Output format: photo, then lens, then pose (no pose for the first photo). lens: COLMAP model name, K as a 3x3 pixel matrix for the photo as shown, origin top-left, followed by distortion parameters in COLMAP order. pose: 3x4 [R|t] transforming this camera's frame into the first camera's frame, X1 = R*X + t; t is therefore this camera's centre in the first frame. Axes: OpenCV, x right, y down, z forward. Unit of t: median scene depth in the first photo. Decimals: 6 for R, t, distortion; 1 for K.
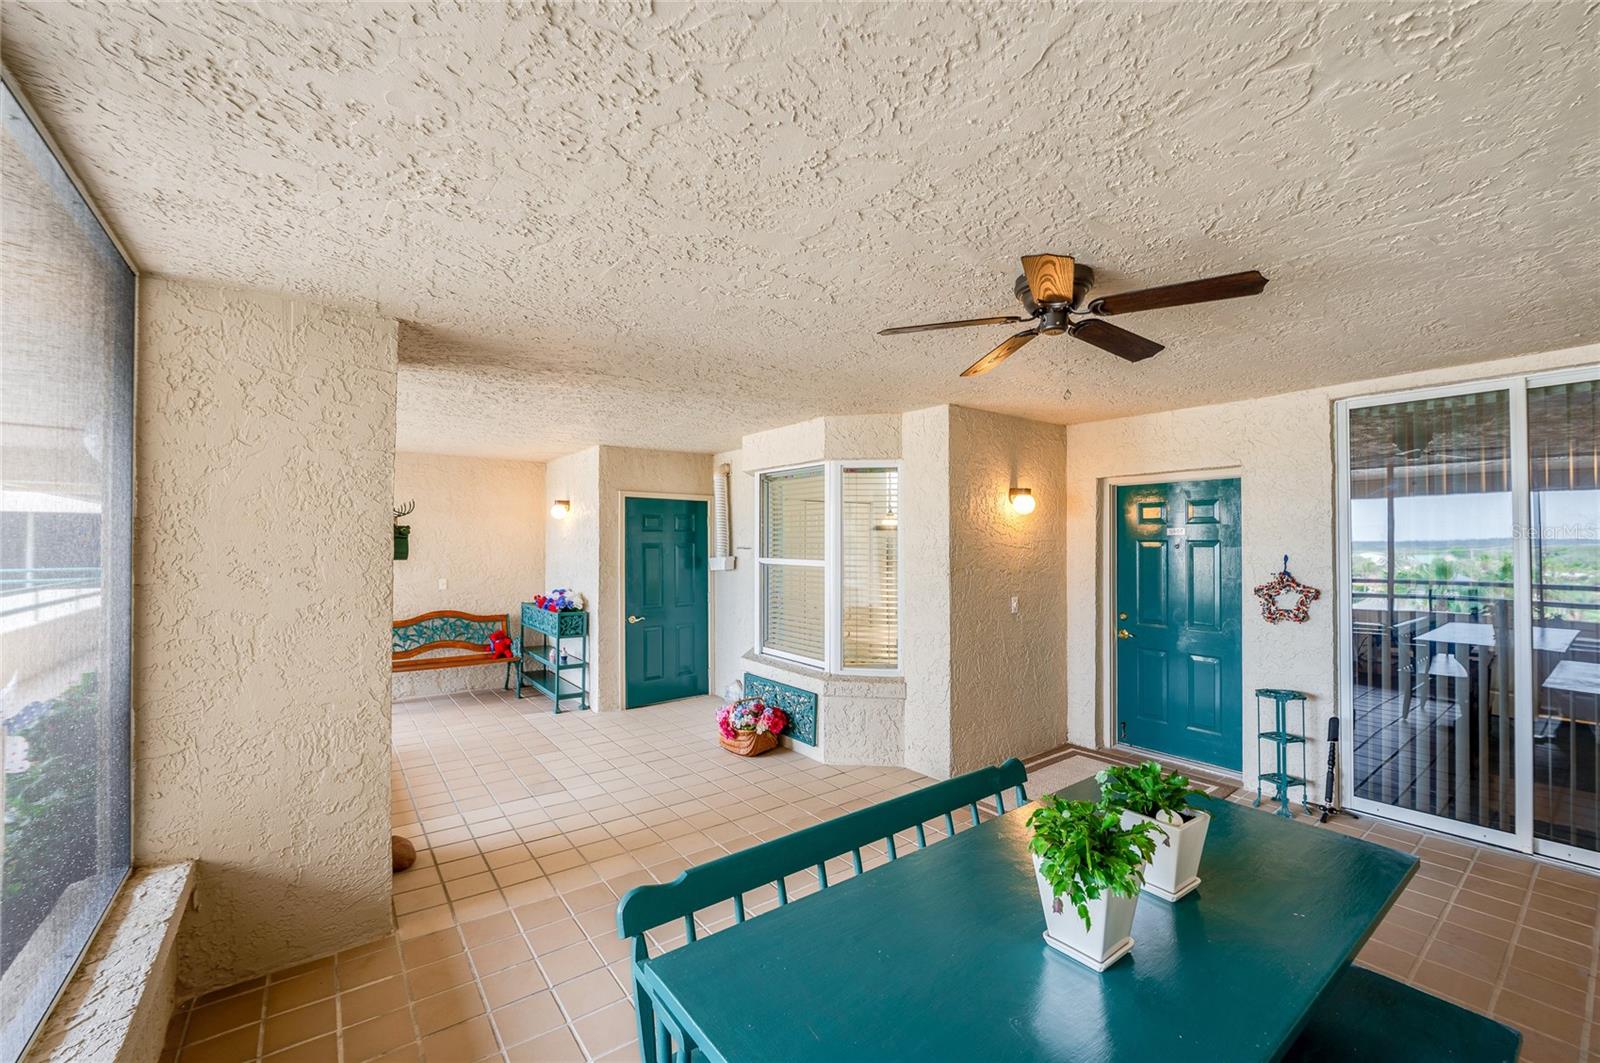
lens RADIAL K [[648.9, 0, 803.1], [0, 648.9, 534.4], [0, 0, 1]] dist [-0.002751, -0.000114]
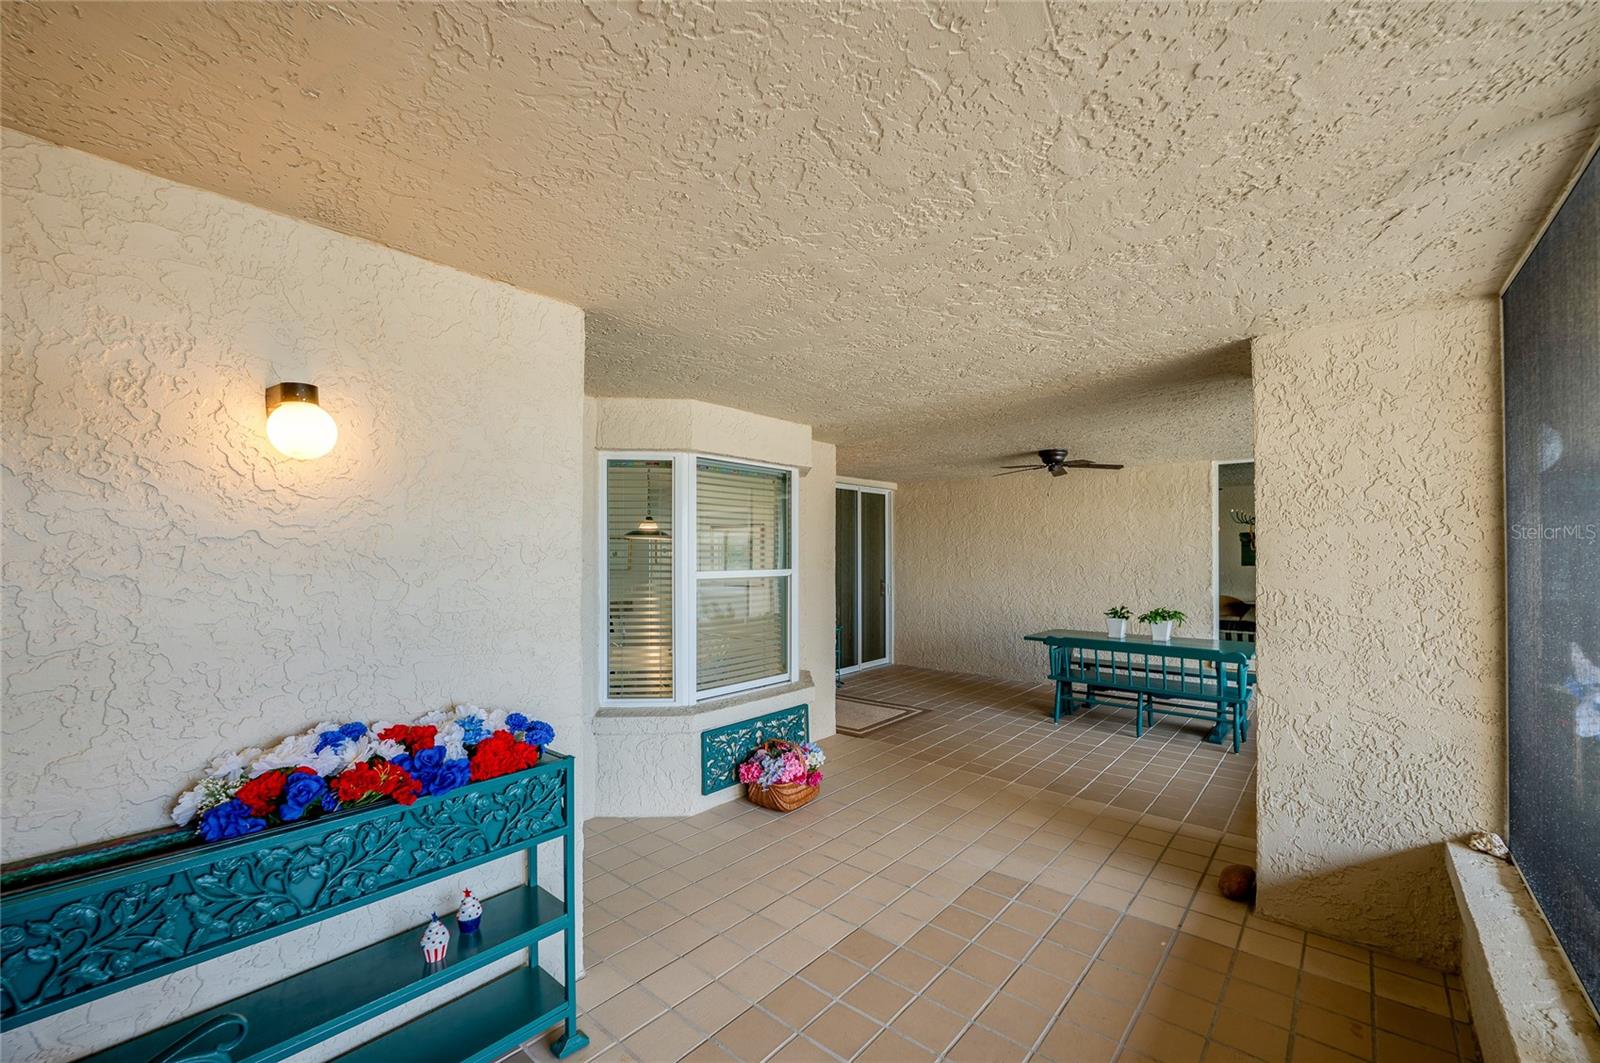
lens RADIAL K [[648.9, 0, 803.1], [0, 648.9, 534.4], [0, 0, 1]] dist [-0.002751, -0.000114]
pose [[-0.215830, 0.025851, 0.976089, -1.006538], [-0.012936, 0.999486, -0.029331, 0.018412], [-0.976345, -0.018957, -0.215385, 1.297067]]
